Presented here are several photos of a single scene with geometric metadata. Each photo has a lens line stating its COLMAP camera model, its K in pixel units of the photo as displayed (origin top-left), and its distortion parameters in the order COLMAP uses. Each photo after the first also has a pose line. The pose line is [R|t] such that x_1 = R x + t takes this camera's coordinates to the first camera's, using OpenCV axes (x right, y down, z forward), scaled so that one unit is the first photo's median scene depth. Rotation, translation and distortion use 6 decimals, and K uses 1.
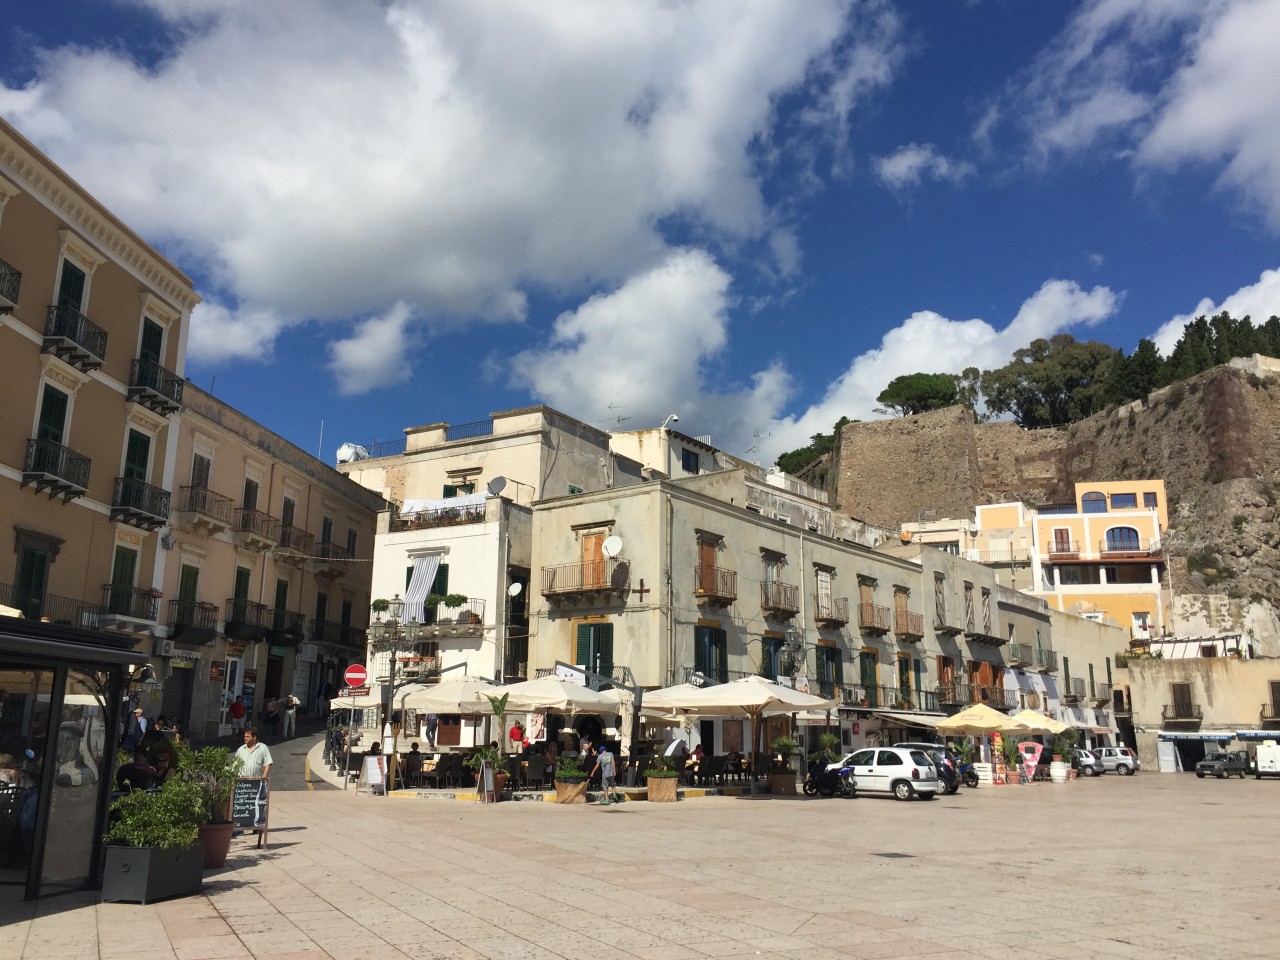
lens RADIAL K [[1056.1, 0, 640.0], [0, 1056.1, 480.0], [0, 0, 1]] dist [0.090006, -0.121935]
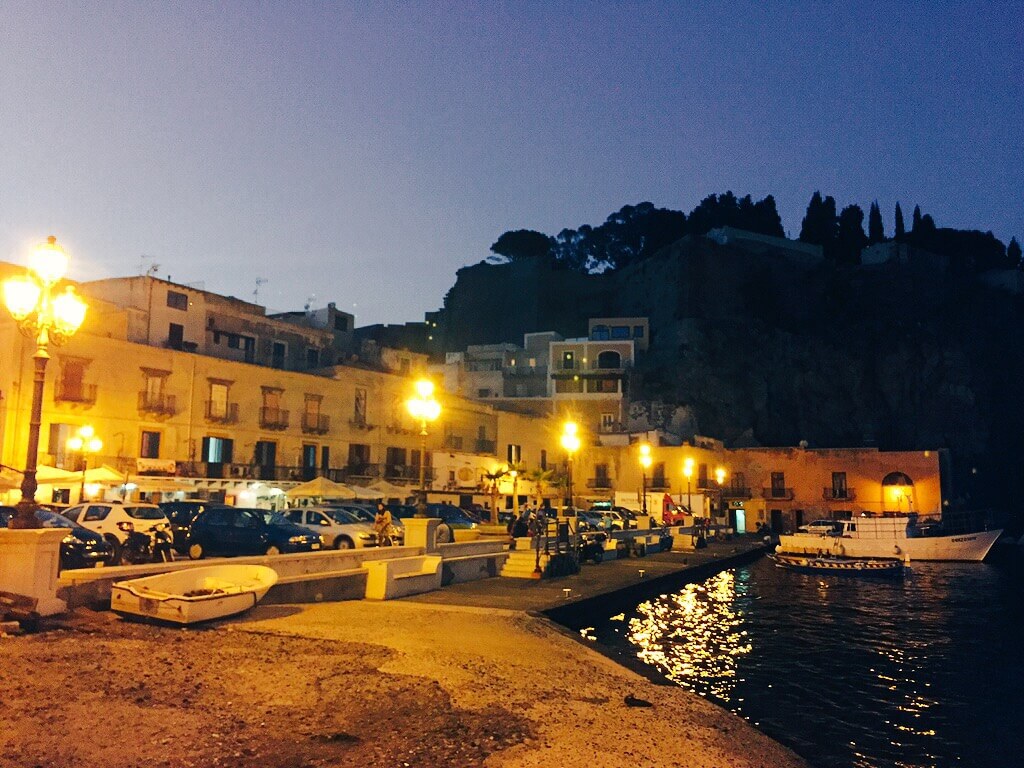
lens RADIAL K [[844.9, 0, 512.0], [0, 844.9, 384.0], [0, 0, 1]] dist [0.090006, -0.121935]
pose [[0.996823, 0.013908, 0.078427, 0.257282], [-0.021356, 0.995254, 0.094942, -0.015964], [-0.076734, -0.096315, 0.992389, -0.078061]]
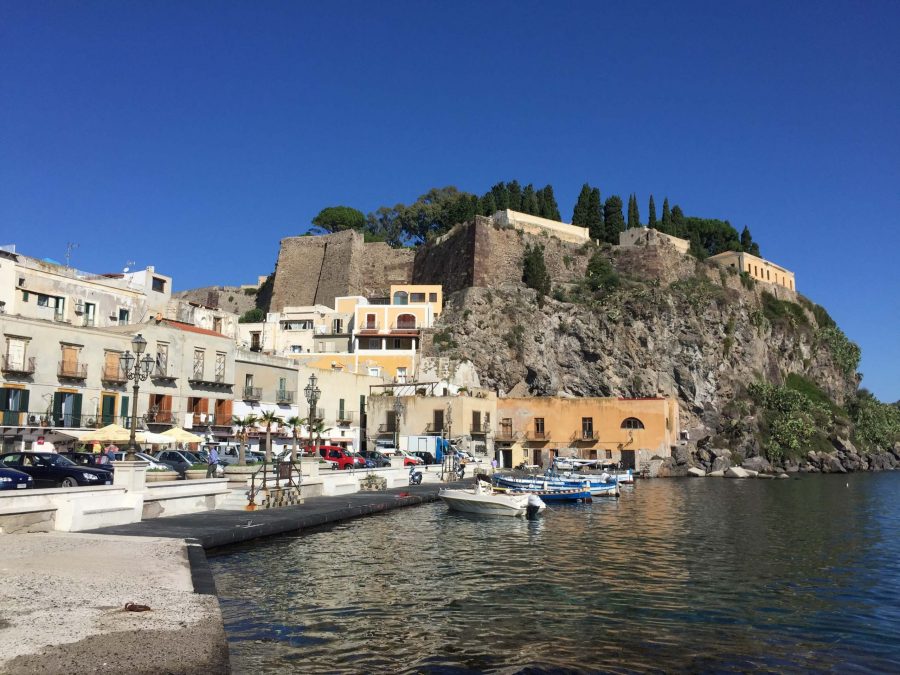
lens RADIAL K [[742.6, 0, 450.0], [0, 742.6, 337.5], [0, 0, 1]] dist [0.090006, -0.121935]
pose [[0.978761, 0.026866, 0.203235, 0.308963], [-0.045362, 0.995183, 0.086905, -0.022060], [-0.199921, -0.094278, 0.975266, -0.102761]]
